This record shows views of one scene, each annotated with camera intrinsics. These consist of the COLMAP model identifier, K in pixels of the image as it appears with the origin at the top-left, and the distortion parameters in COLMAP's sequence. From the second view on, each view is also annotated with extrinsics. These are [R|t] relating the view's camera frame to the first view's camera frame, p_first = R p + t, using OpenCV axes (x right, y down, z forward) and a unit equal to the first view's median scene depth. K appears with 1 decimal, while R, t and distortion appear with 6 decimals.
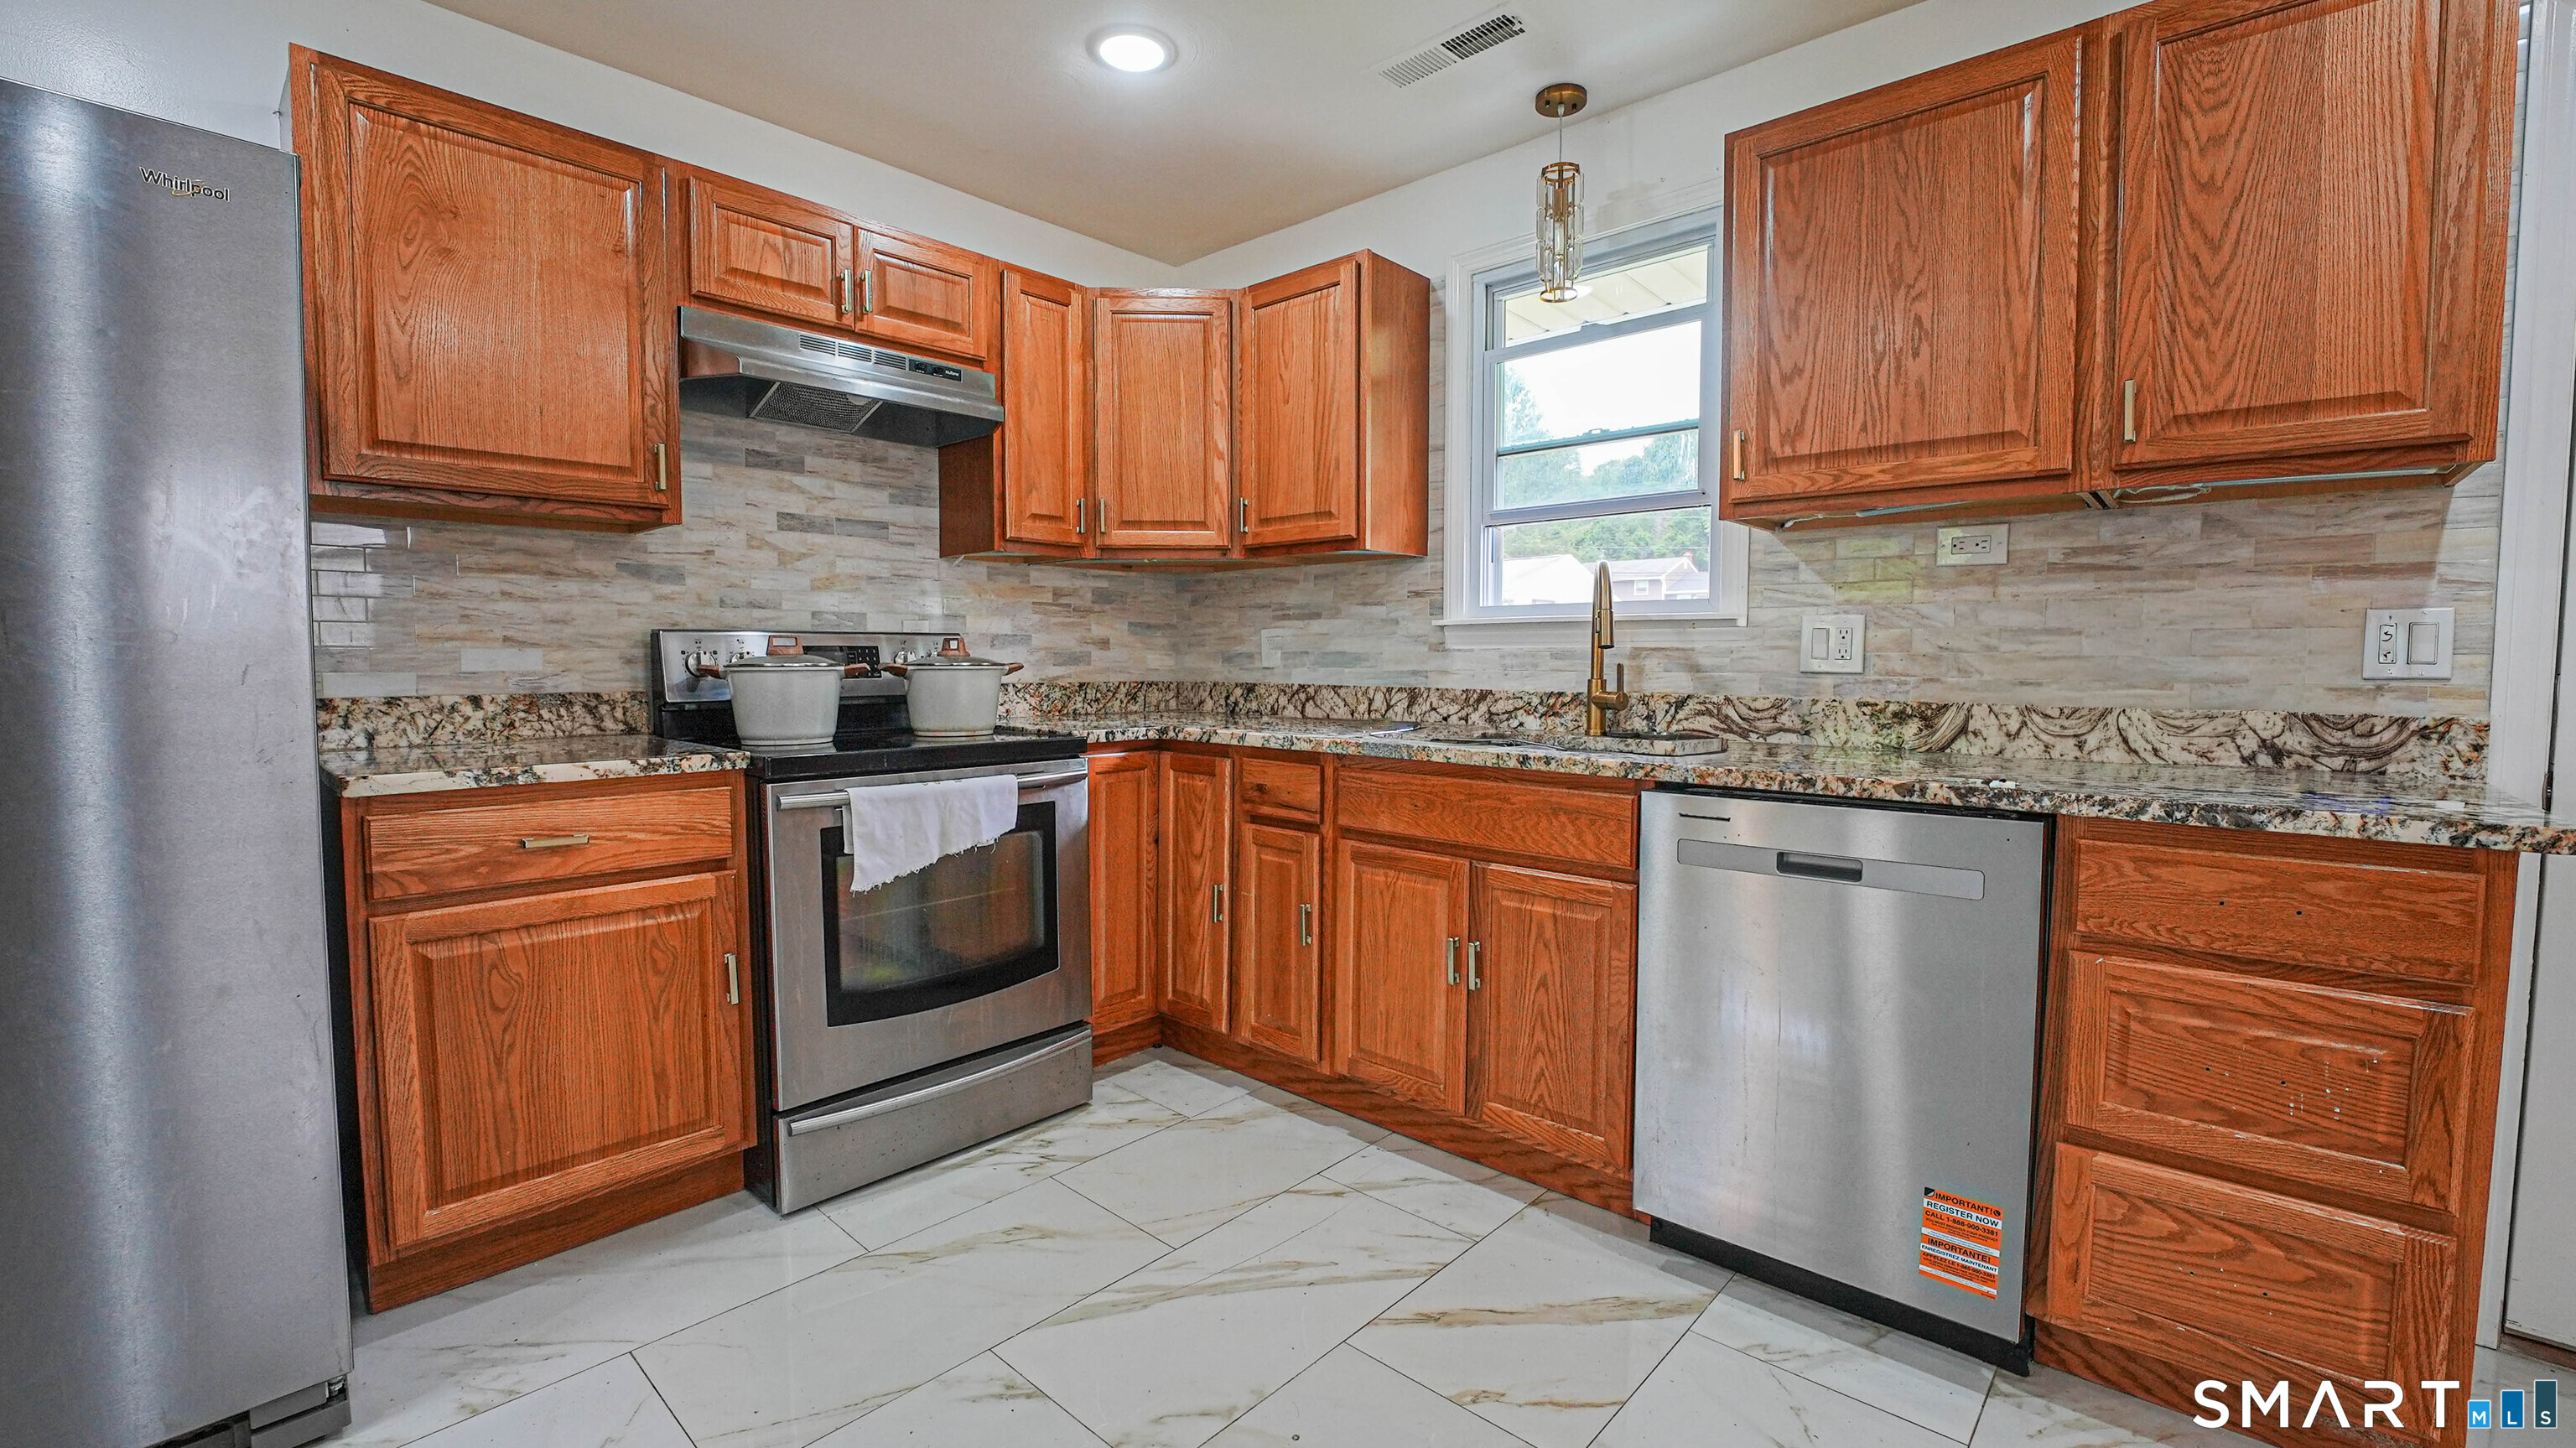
lens RADIAL K [[1082.1, 0, 1308.1], [0, 1082.1, 720.9], [0, 0, 1]] dist [-0.026884, -0.000164]
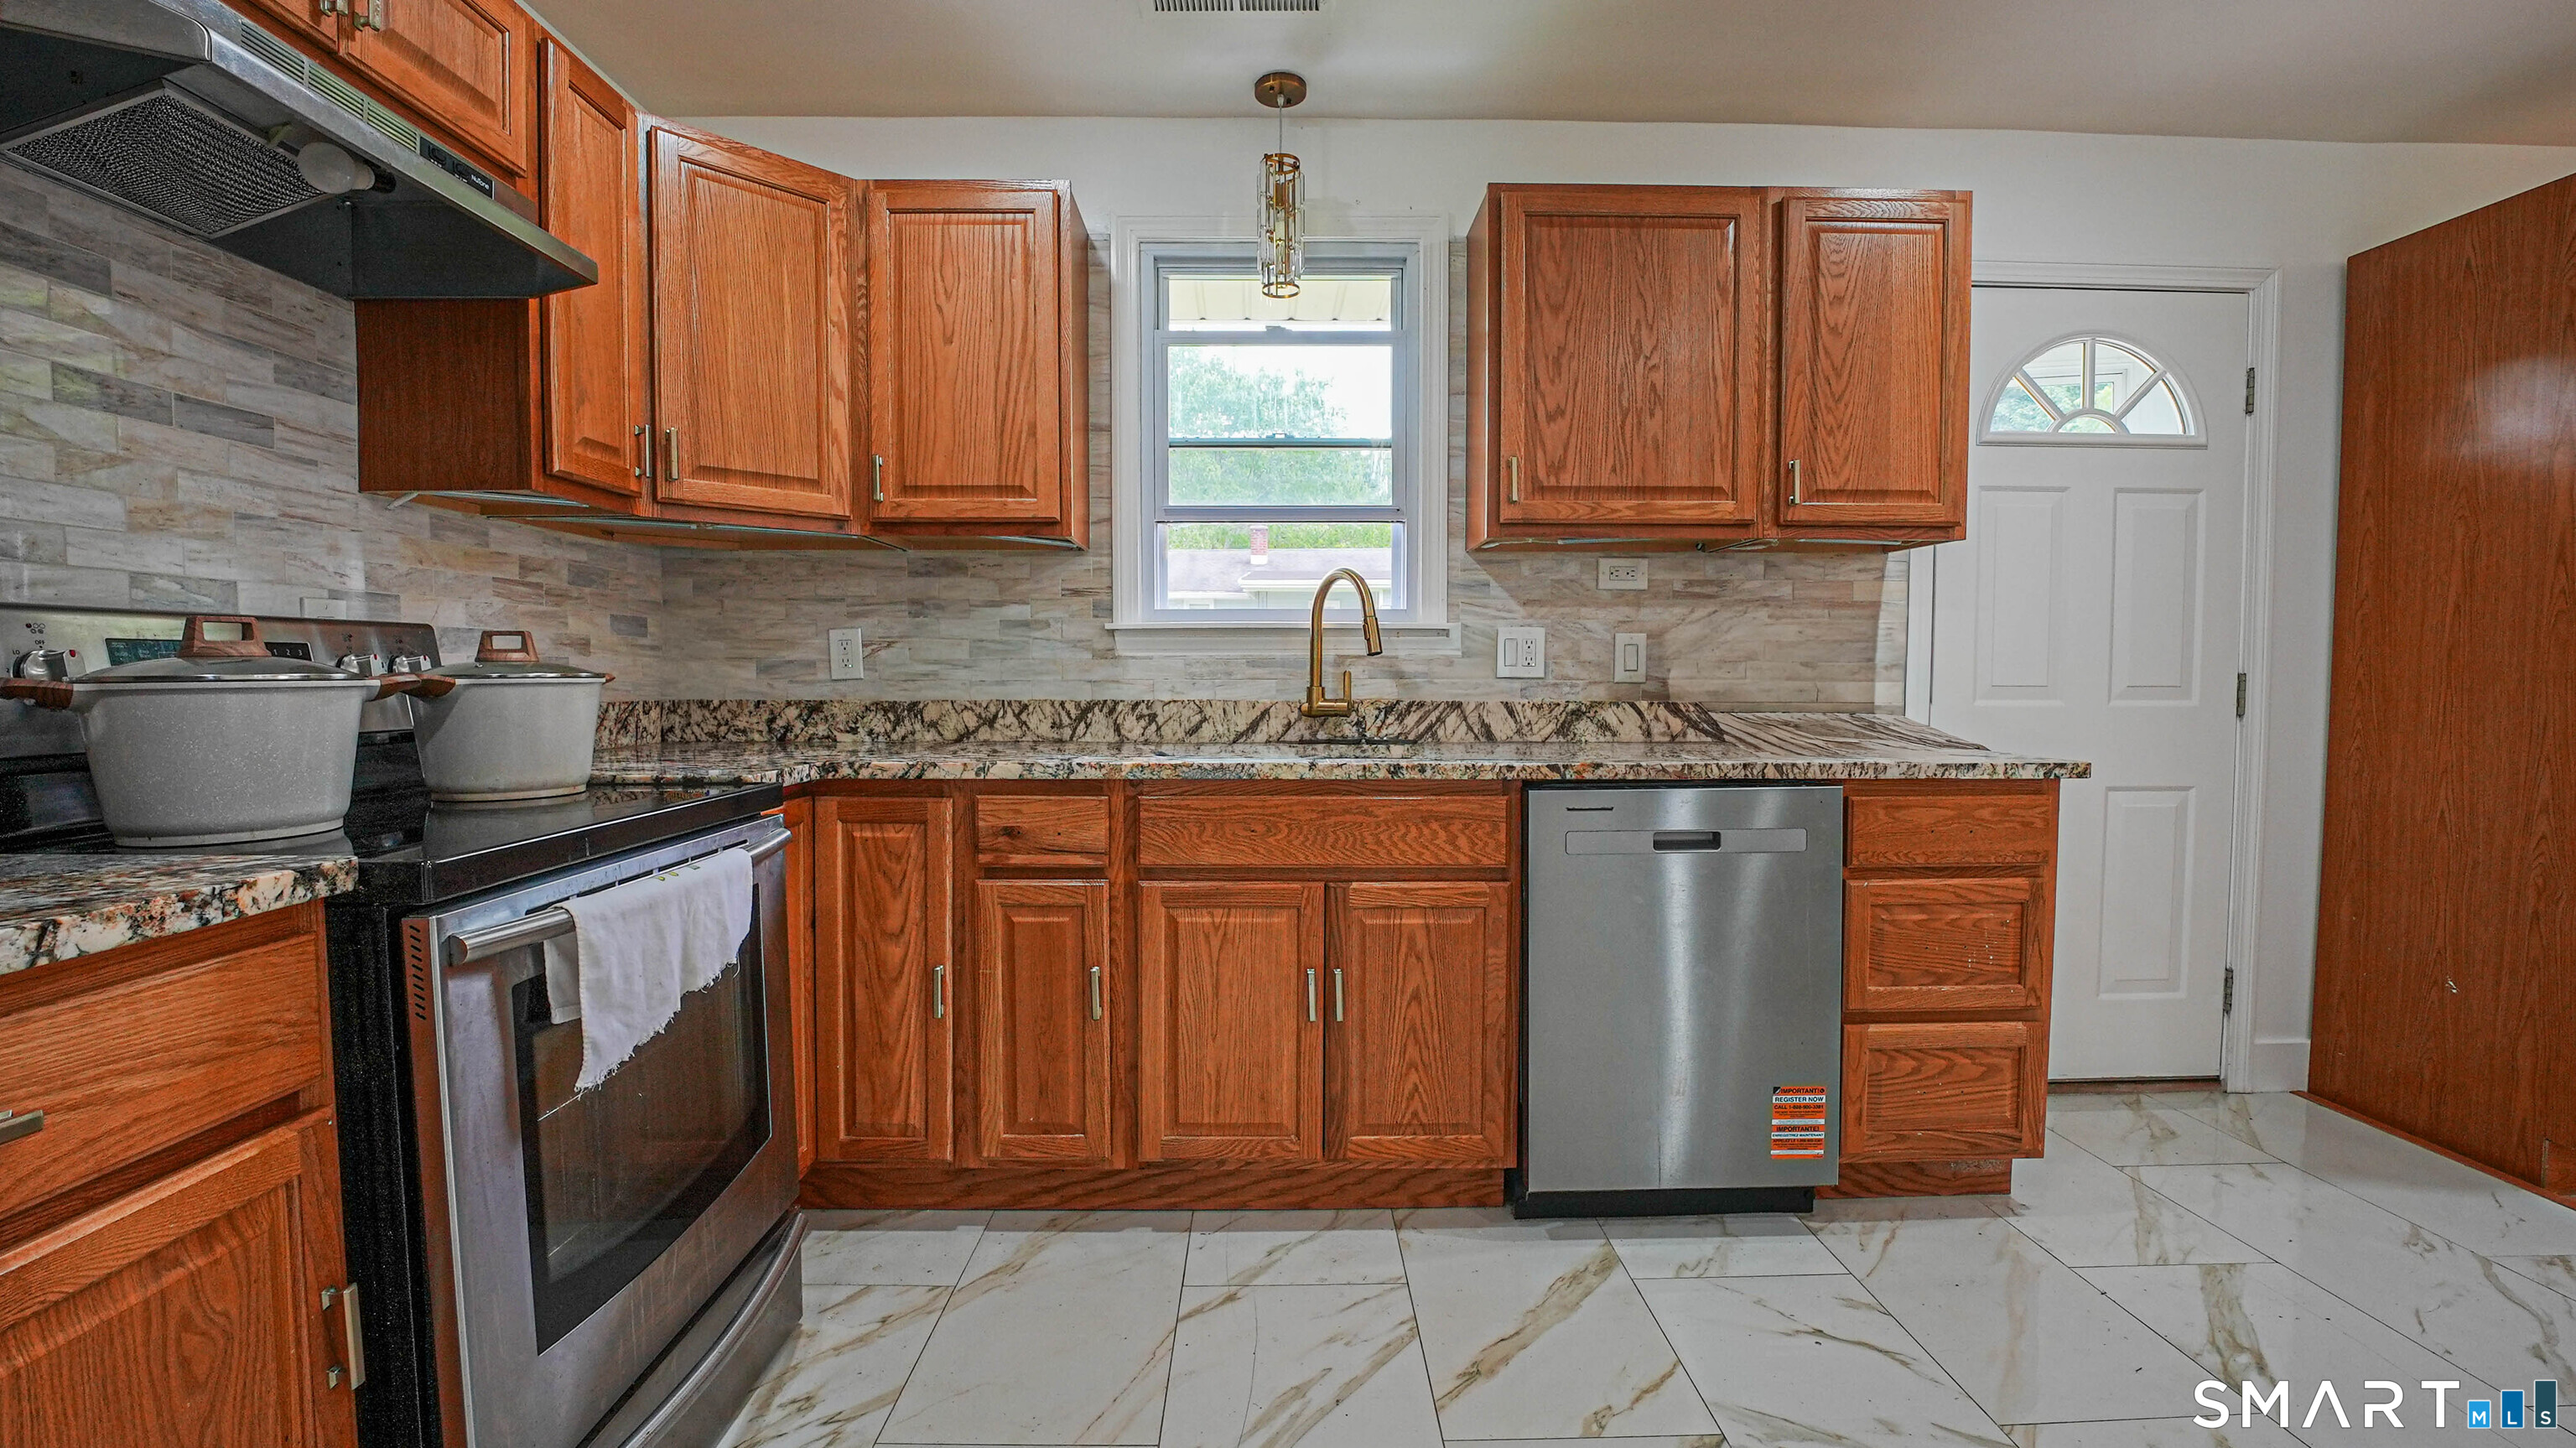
lens RADIAL K [[1082.1, 0, 1308.1], [0, 1082.1, 720.9], [0, 0, 1]] dist [-0.026884, -0.000164]
pose [[0.726007, -0.033851, 0.686854, -0.442863], [0.042511, 0.999087, 0.004305, -0.012669], [-0.686372, 0.026073, 0.726783, 0.300475]]
